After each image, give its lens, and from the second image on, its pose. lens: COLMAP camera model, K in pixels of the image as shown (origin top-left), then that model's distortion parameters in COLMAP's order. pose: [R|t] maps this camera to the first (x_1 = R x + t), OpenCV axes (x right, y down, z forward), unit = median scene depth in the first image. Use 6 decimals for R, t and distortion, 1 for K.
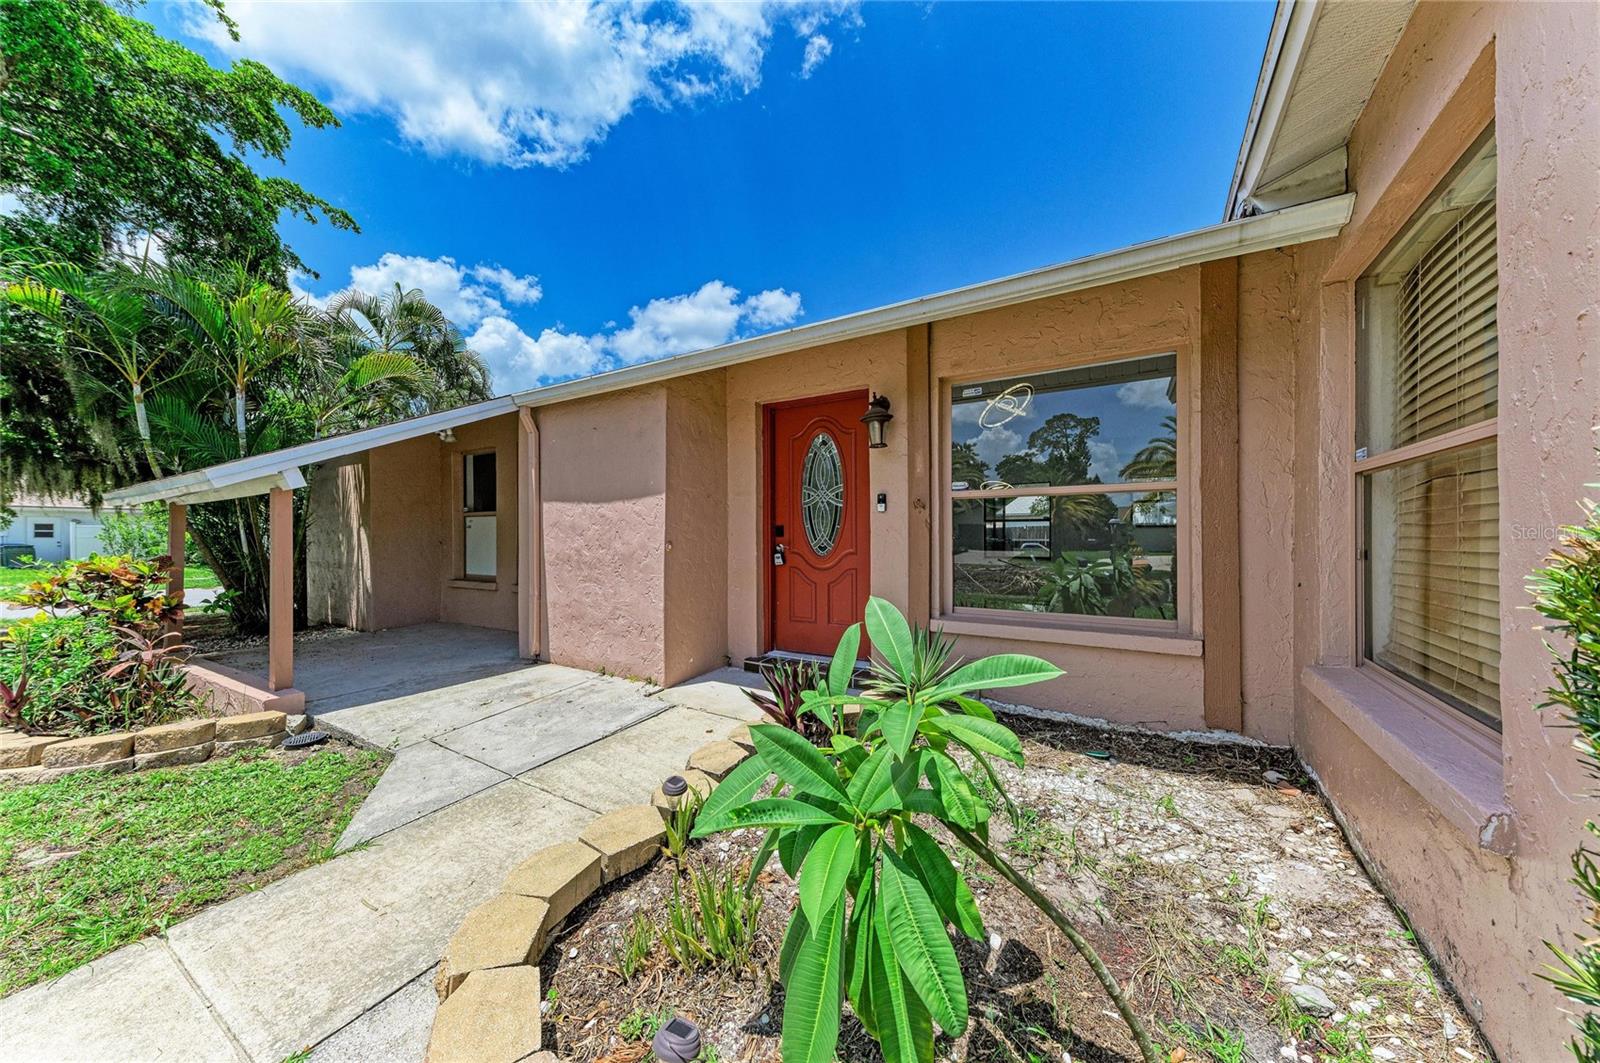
lens RADIAL K [[563.9, 0, 794.8], [0, 563.9, 534.7], [0, 0, 1]] dist [0.017719, 0.000070]
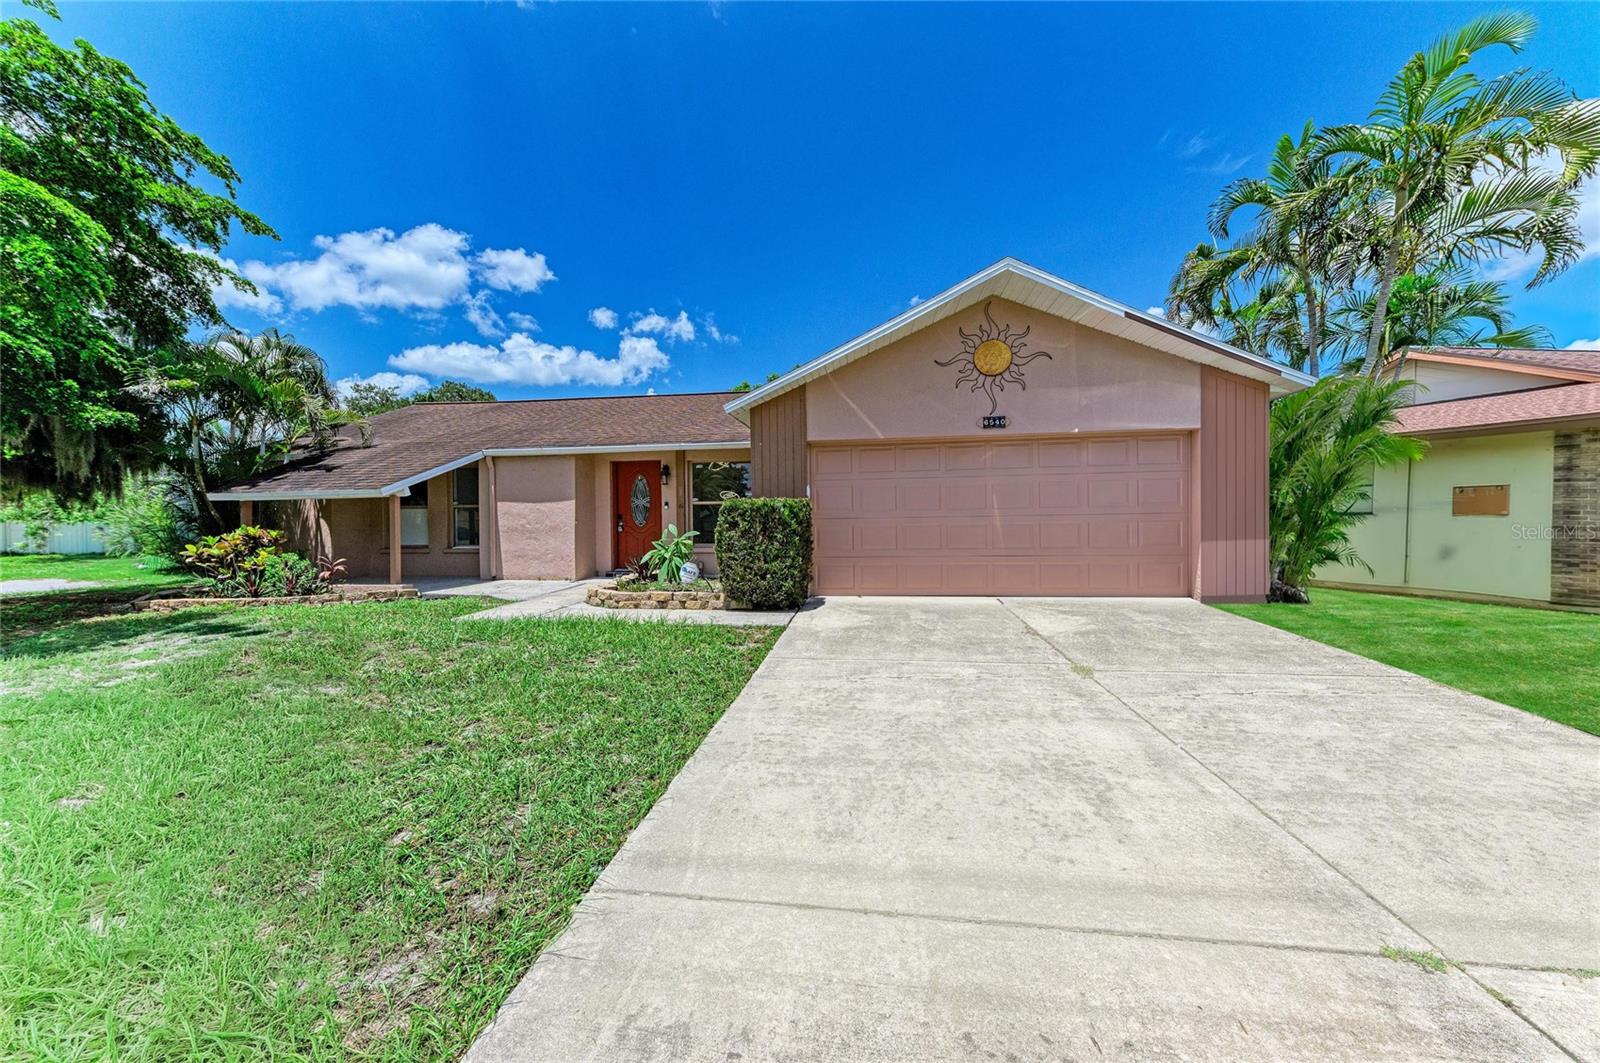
lens RADIAL K [[550.2, 0, 792.9], [0, 550.2, 509.5], [0, 0, 1]] dist [0.007774, -0.000098]
pose [[0.918404, 0.013365, 0.395418, -0.289832], [-0.000700, 0.999483, -0.032158, 0.038335], [-0.395643, 0.029257, 0.917938, -1.452378]]
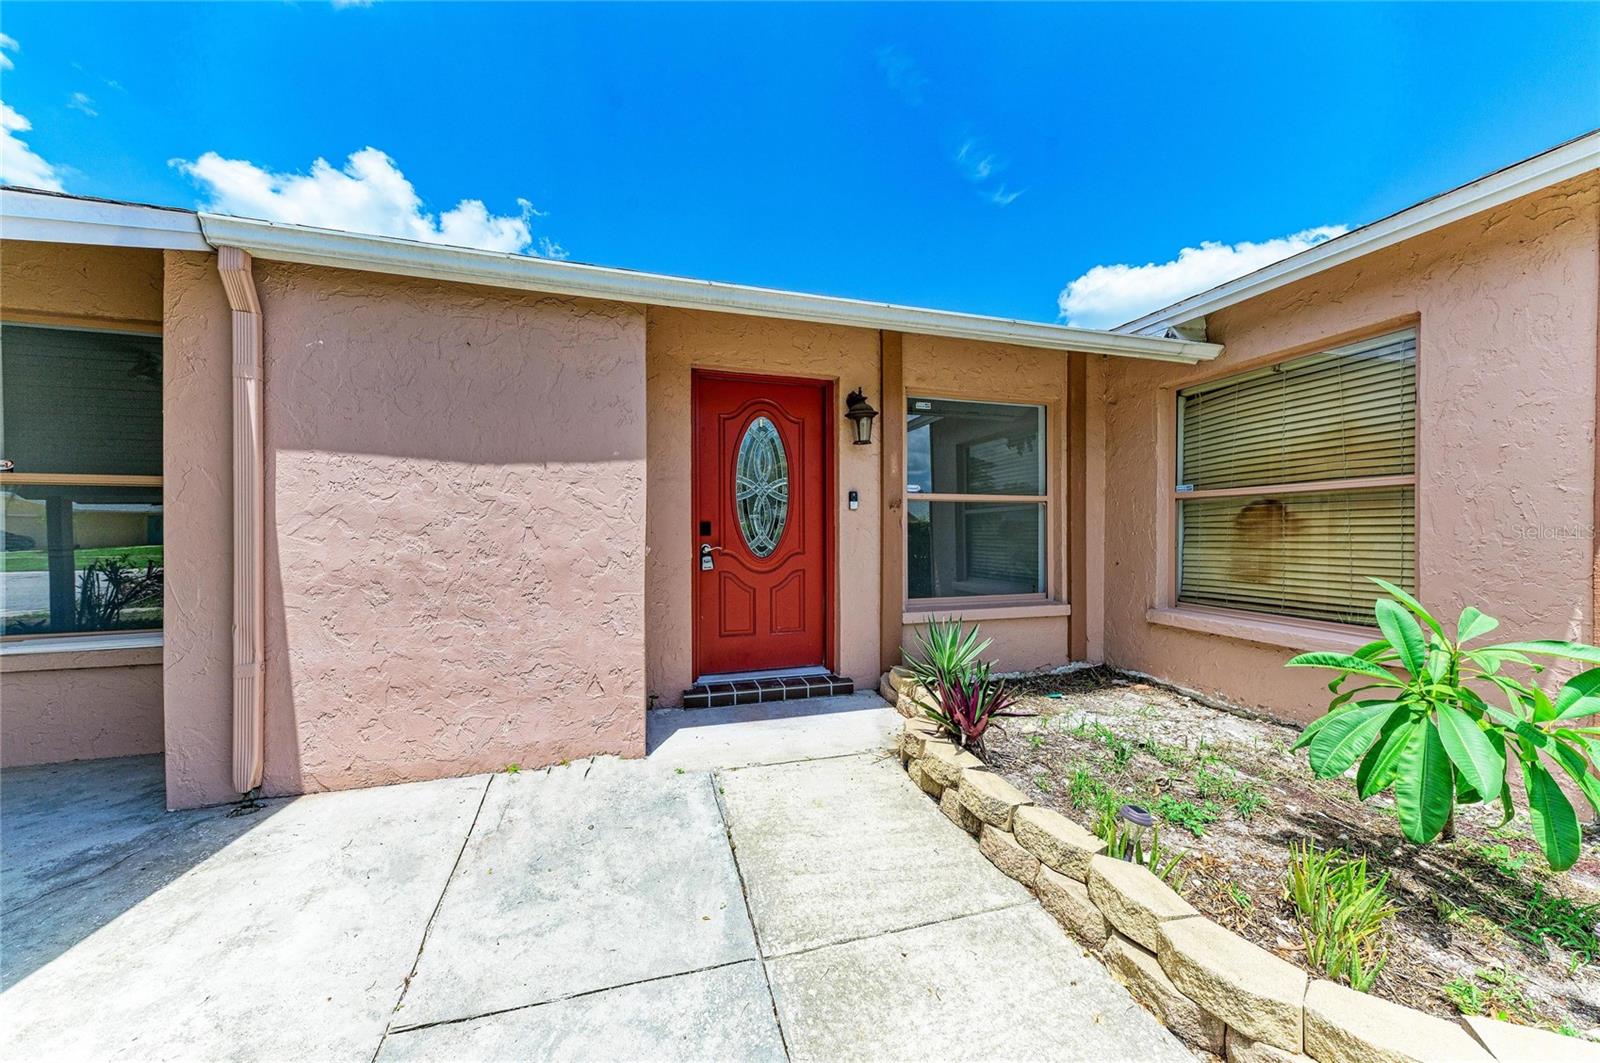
lens RADIAL K [[563.9, 0, 794.8], [0, 563.9, 534.7], [0, 0, 1]] dist [0.017719, 0.000070]
pose [[0.647303, -0.001456, 0.762232, -0.603609], [-0.001978, 0.999992, 0.003589, -0.000436], [-0.762231, -0.003831, 0.647294, 0.403078]]
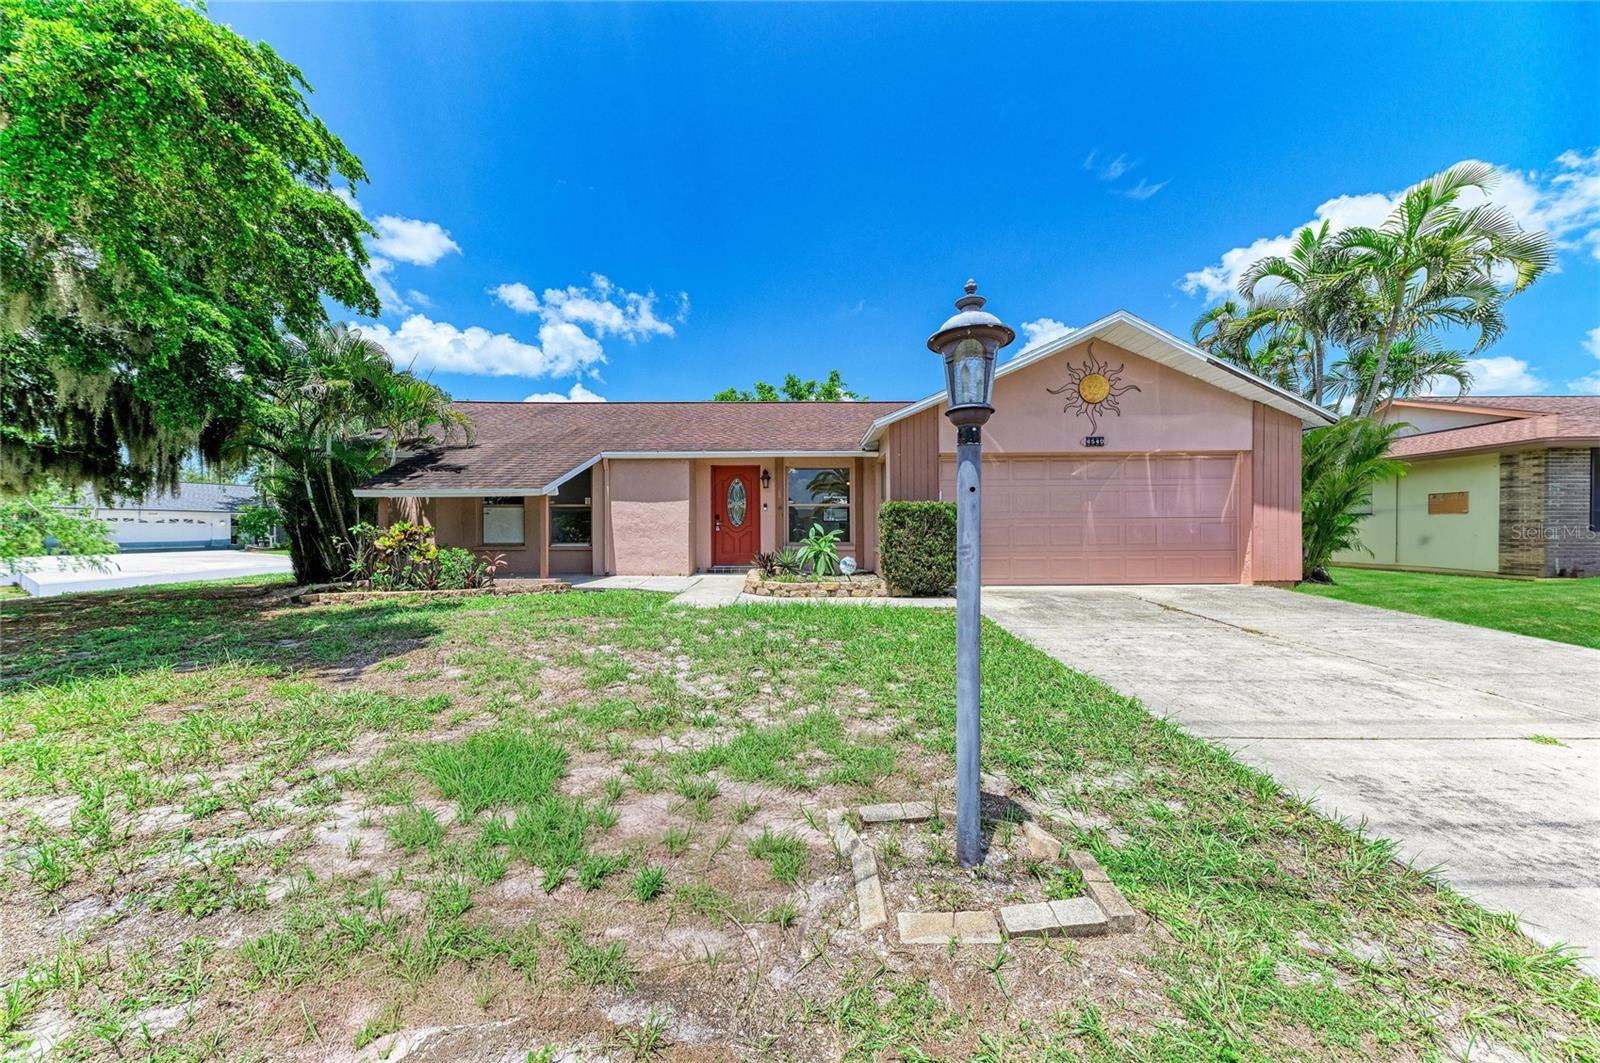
lens RADIAL K [[563.9, 0, 794.8], [0, 563.9, 534.7], [0, 0, 1]] dist [0.017719, 0.000070]
pose [[0.849647, -0.005228, 0.527326, -1.133928], [0.000511, 0.999959, 0.009091, 0.054389], [-0.527352, -0.007455, 0.849614, -1.402362]]
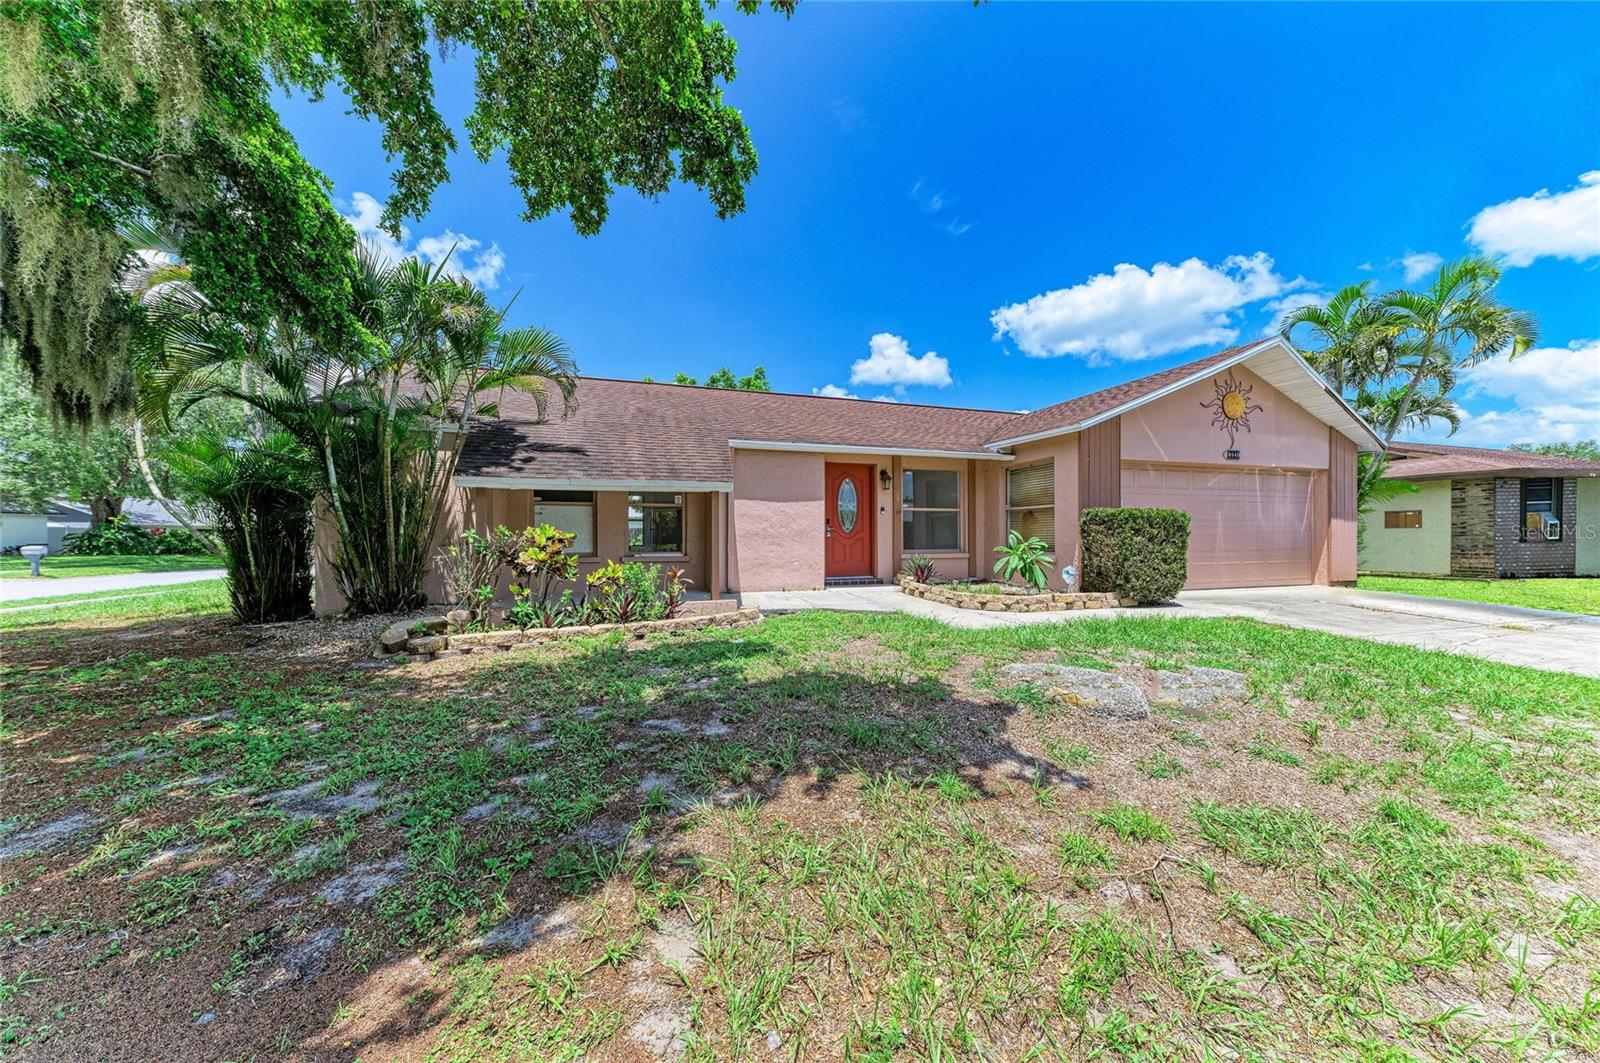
lens RADIAL K [[591.5, 0, 789.8], [0, 591.5, 535.8], [0, 0, 1]] dist [0.018661, -0.000077]
pose [[0.628949, -0.000081, 0.777447, -2.024343], [-0.003339, 0.999990, 0.002806, 0.048133], [-0.777440, -0.004361, 0.628942, -0.339010]]
